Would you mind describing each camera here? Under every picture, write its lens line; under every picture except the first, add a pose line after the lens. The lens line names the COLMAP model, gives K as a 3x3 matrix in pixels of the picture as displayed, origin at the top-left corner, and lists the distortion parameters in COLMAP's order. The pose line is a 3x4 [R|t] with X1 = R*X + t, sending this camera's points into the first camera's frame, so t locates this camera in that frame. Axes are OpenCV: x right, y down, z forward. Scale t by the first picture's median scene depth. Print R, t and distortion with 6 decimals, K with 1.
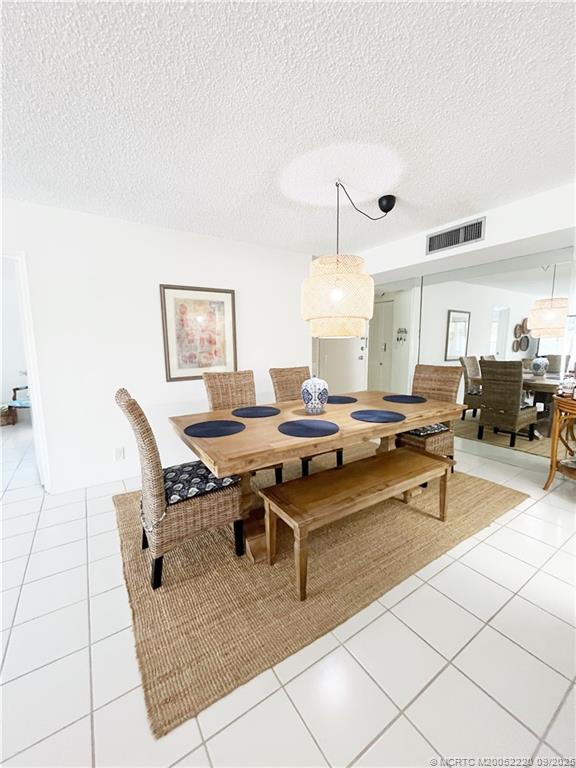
lens RADIAL K [[311.5, 0, 285.9], [0, 311.5, 383.7], [0, 0, 1]] dist [-0.001468, -0.000426]
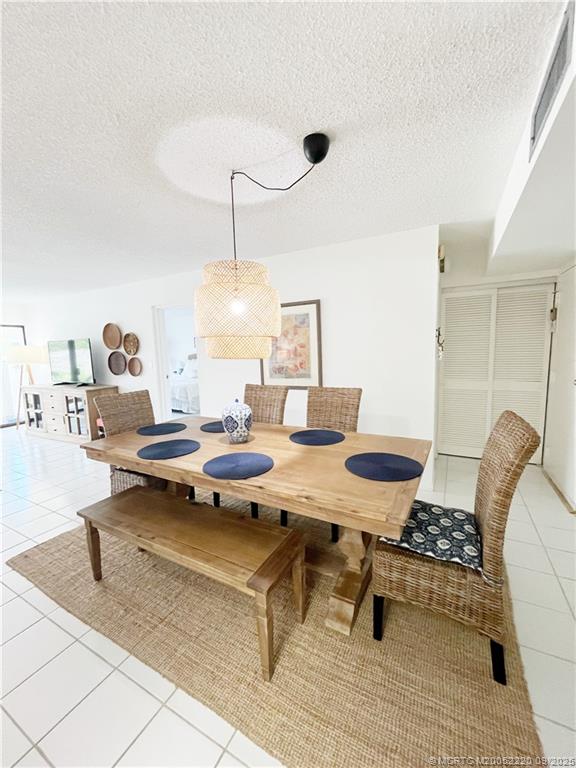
lens RADIAL K [[311.5, 0, 285.9], [0, 311.5, 383.7], [0, 0, 1]] dist [-0.001468, -0.000426]
pose [[0.471879, 0.096446, -0.876372, 0.719504], [-0.093167, 0.993888, 0.059213, -0.105345], [0.876727, 0.053707, 0.477980, 0.533003]]
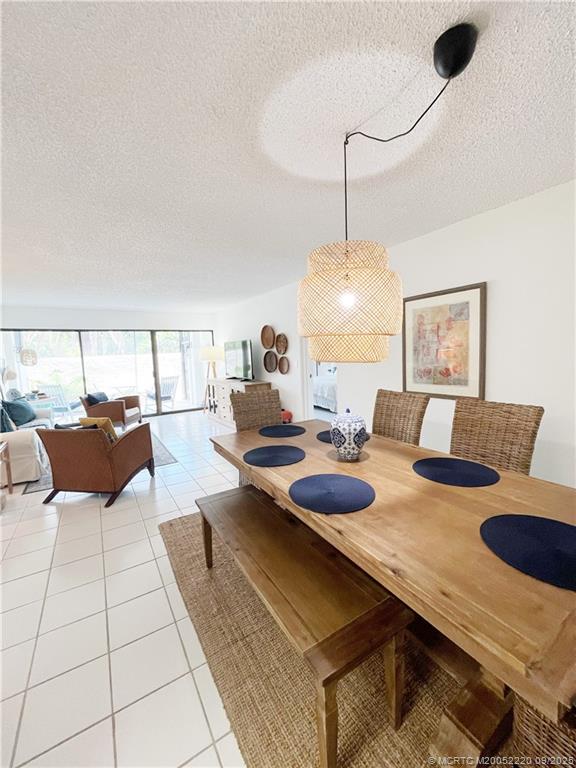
lens RADIAL K [[311.5, 0, 285.9], [0, 311.5, 383.7], [0, 0, 1]] dist [-0.001468, -0.000426]
pose [[-0.025986, 0.113781, -0.993166, 0.643202], [-0.098210, 0.988405, 0.115805, -0.123980], [0.994826, 0.100548, -0.014510, 0.660179]]
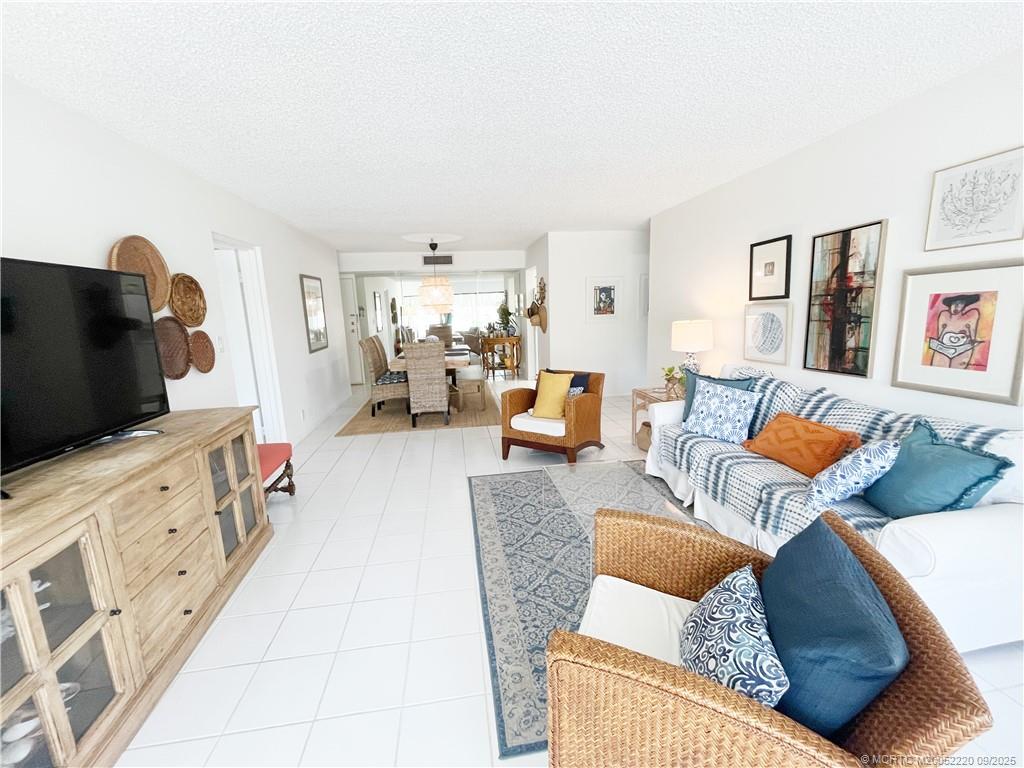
lens RADIAL K [[415.4, 0, 512.0], [0, 415.4, 384.0], [0, 0, 1]] dist [-0.001468, -0.000426]
pose [[0.423102, -0.169900, 0.890011, -1.629473], [0.150194, 0.981825, 0.116026, 0.046106], [-0.893547, 0.084584, 0.440930, -0.453736]]
